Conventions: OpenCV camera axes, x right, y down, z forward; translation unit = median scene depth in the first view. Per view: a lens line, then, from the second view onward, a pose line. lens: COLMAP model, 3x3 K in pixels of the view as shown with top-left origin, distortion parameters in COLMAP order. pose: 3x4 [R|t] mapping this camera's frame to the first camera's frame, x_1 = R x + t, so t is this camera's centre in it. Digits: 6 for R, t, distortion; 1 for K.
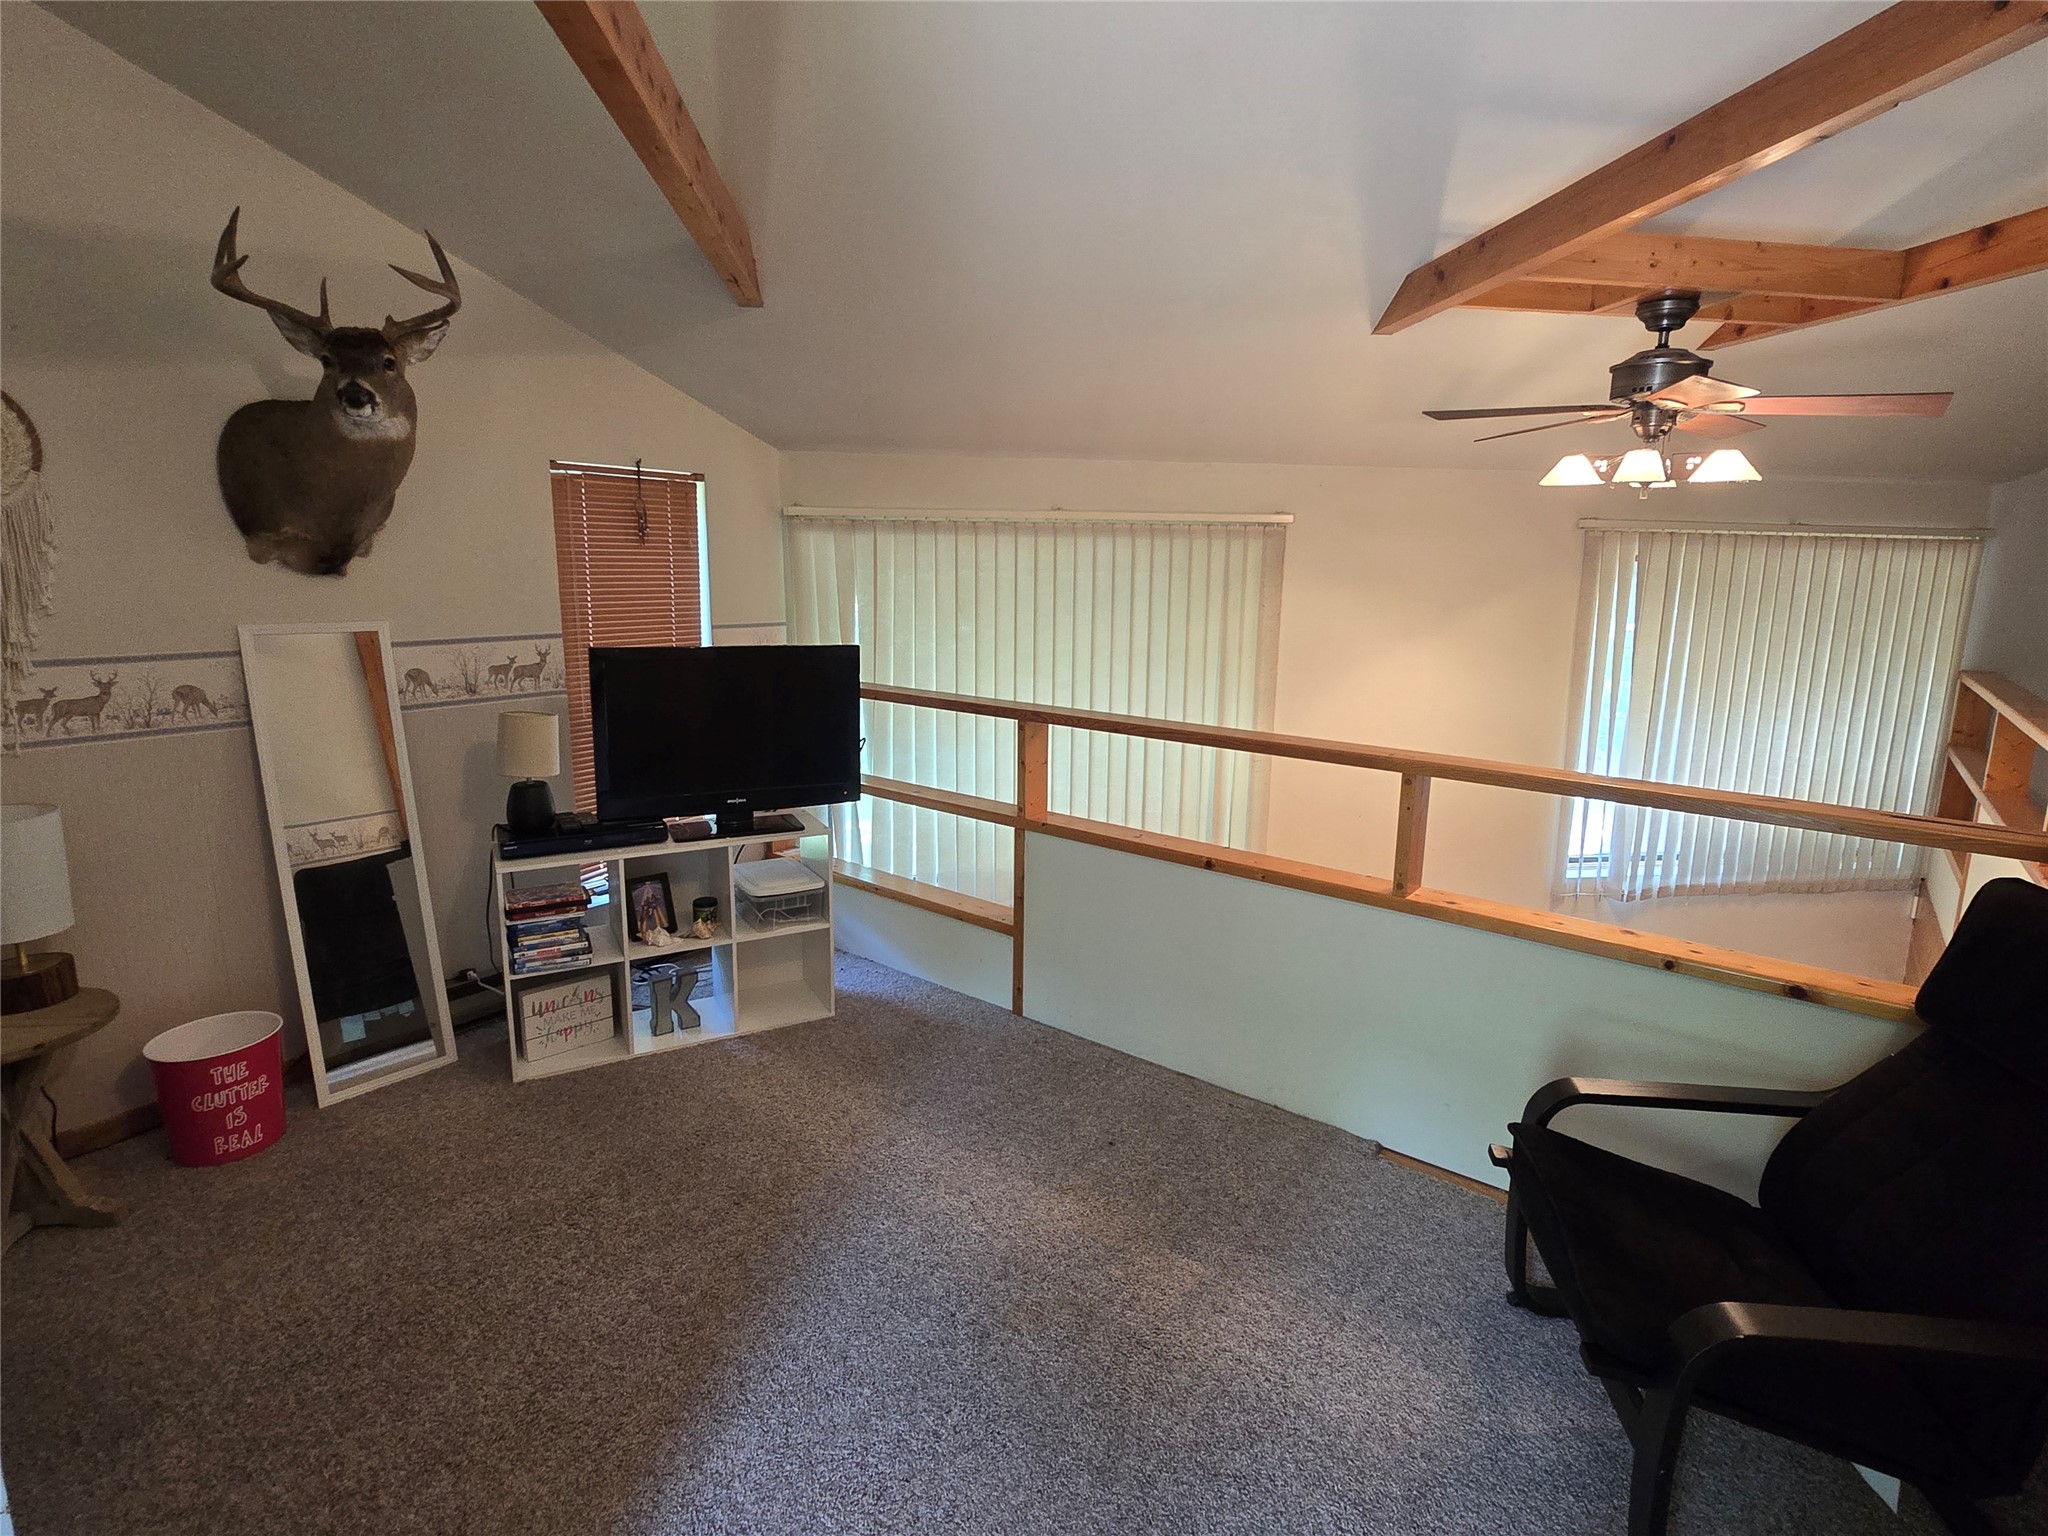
lens RADIAL K [[1021.6, 0, 1040.9], [0, 1021.6, 754.5], [0, 0, 1]] dist [-0.007707, -0.000650]
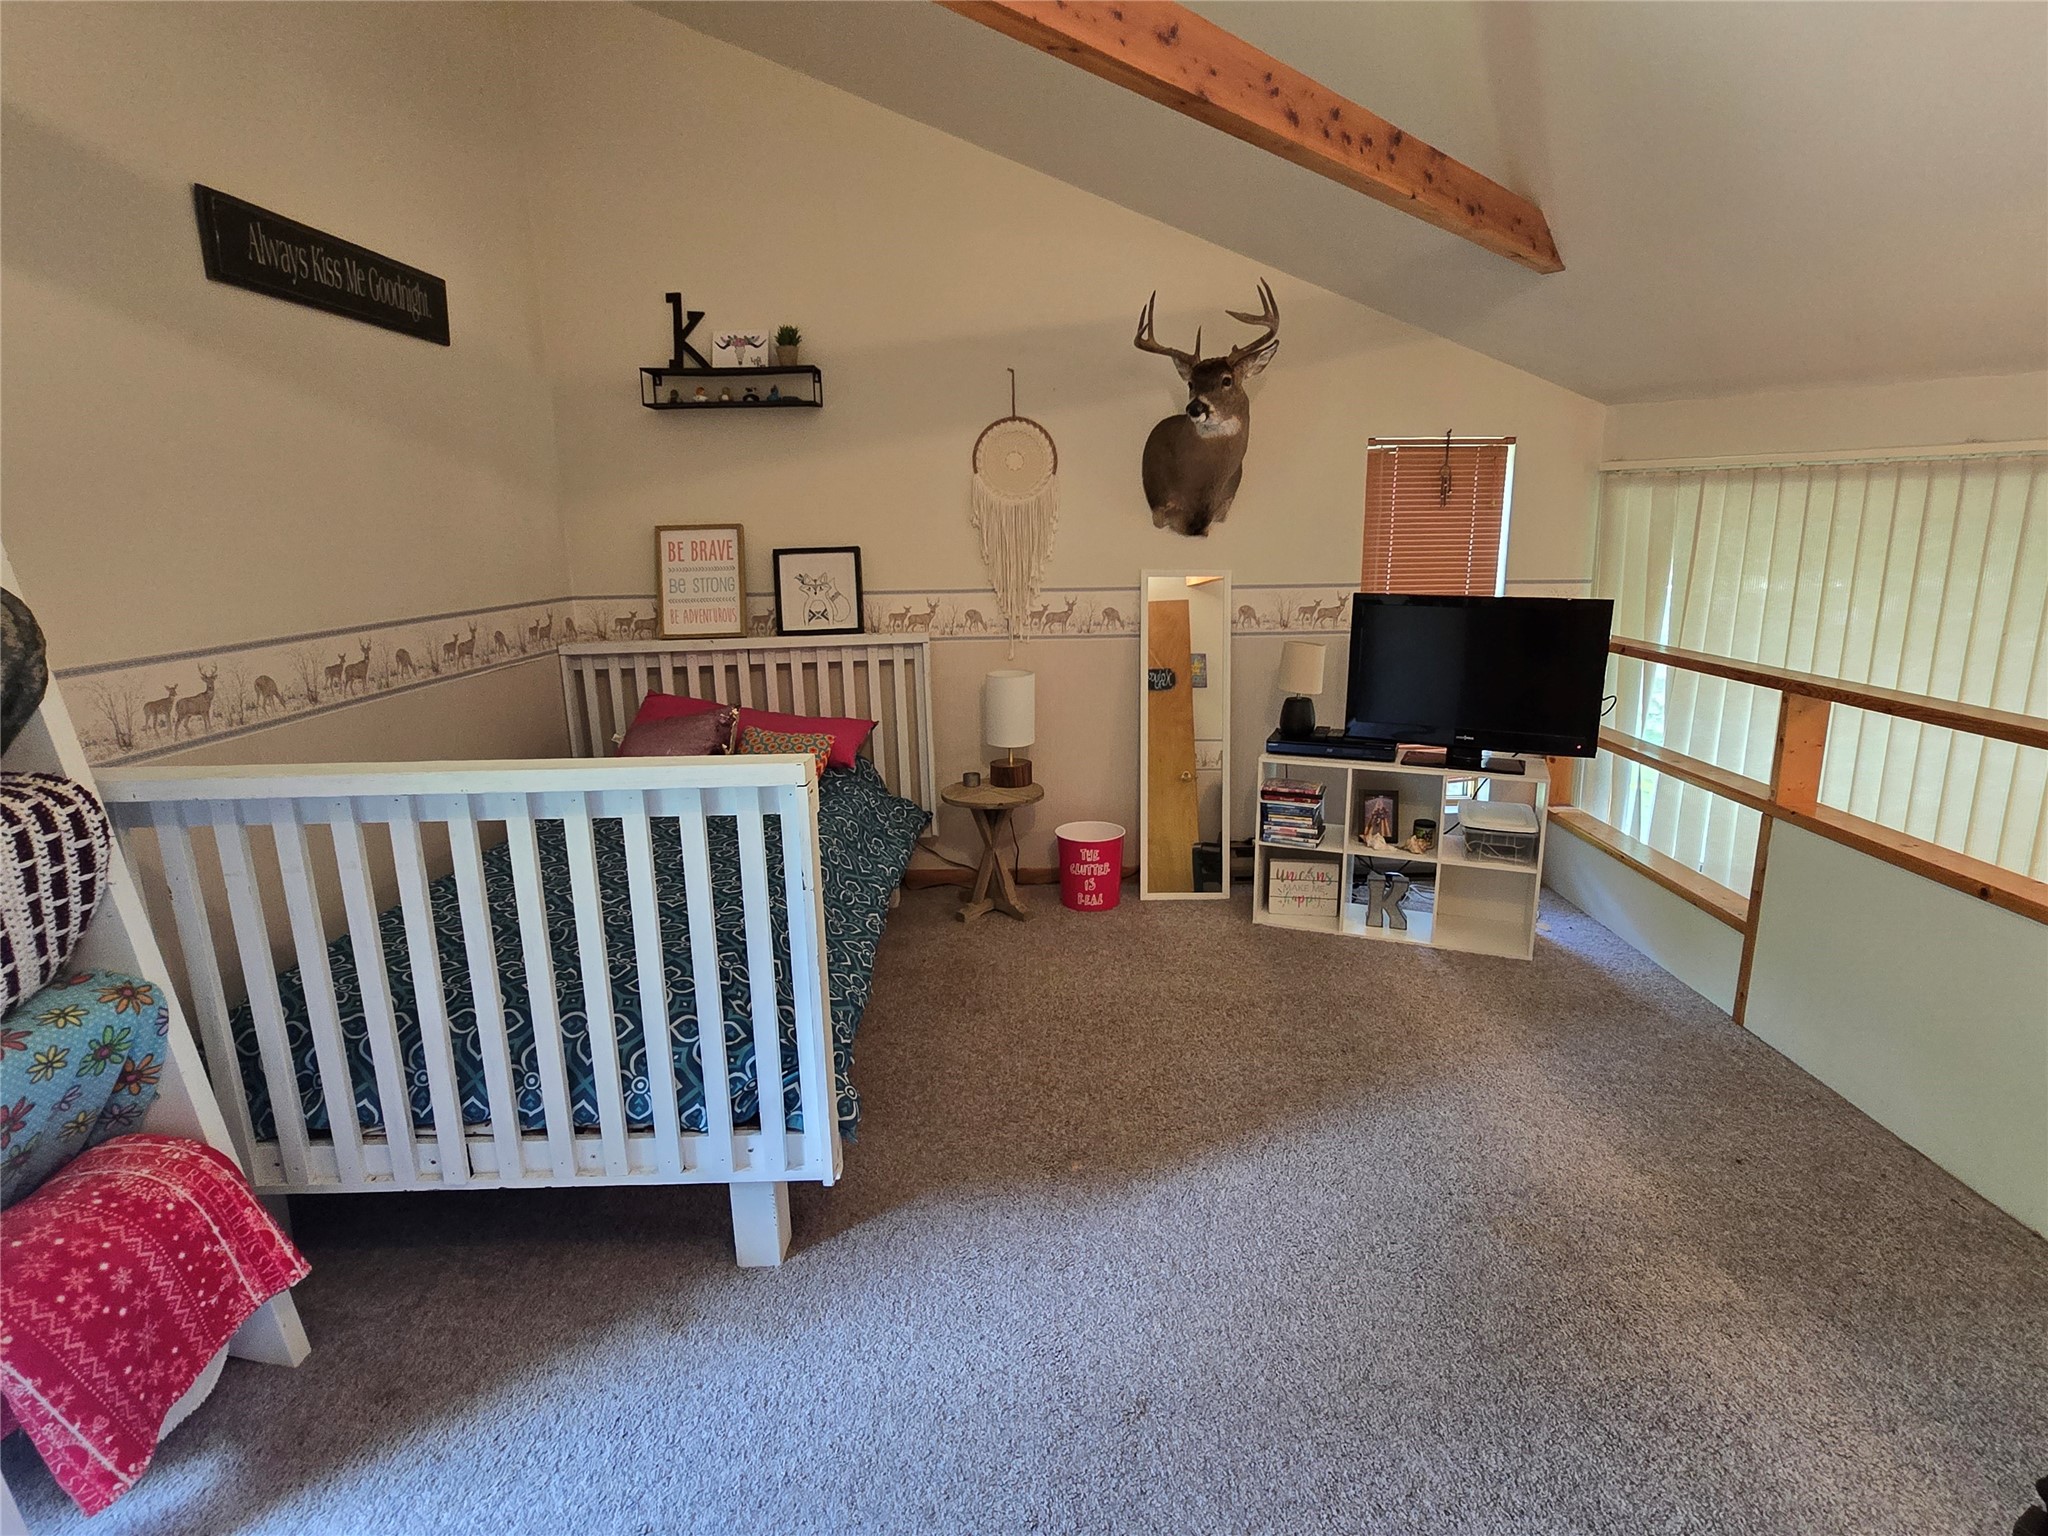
lens RADIAL K [[1021.6, 0, 1040.9], [0, 1021.6, 754.5], [0, 0, 1]] dist [-0.007707, -0.000650]
pose [[0.613012, 0.148959, -0.775905, 0.279557], [-0.126115, 0.987922, 0.090024, 0.021725], [0.779943, 0.042667, 0.624394, -0.040315]]
